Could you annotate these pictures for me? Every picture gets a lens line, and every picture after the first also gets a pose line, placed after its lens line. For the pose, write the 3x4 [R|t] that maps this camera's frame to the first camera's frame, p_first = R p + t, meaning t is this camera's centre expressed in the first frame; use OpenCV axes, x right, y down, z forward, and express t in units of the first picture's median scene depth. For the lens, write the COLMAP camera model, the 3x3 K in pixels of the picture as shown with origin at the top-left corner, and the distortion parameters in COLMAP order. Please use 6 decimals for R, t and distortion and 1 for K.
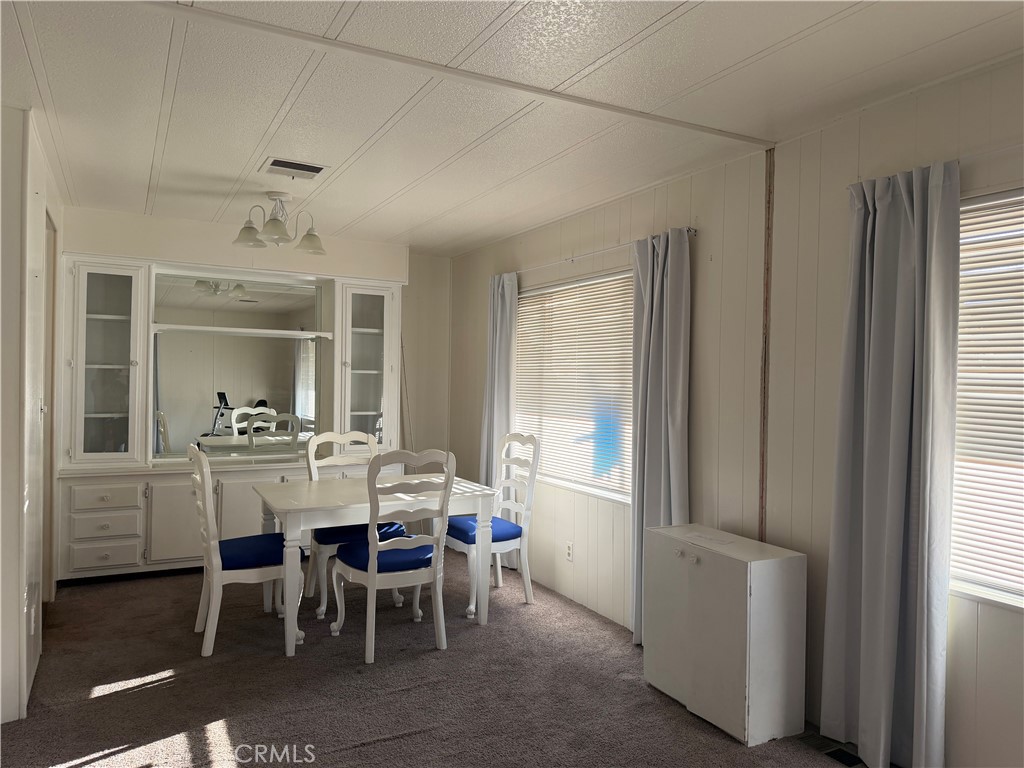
lens RADIAL K [[706.7, 0, 512.0], [0, 706.7, 384.0], [0, 0, 1]] dist [0.122519, -0.258680]
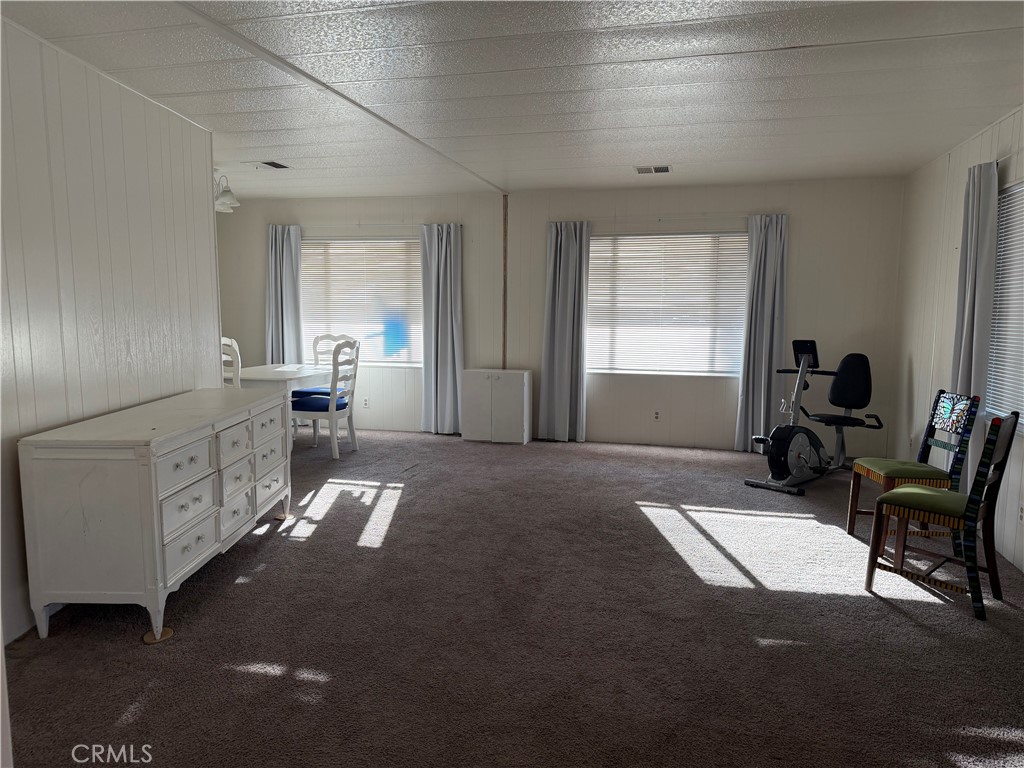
lens RADIAL K [[706.7, 0, 512.0], [0, 706.7, 384.0], [0, 0, 1]] dist [0.122519, -0.258680]
pose [[0.691070, -0.085842, 0.717672, -1.128084], [0.007603, 0.993731, 0.111541, 0.008044], [-0.722748, -0.071626, 0.687390, -0.515993]]
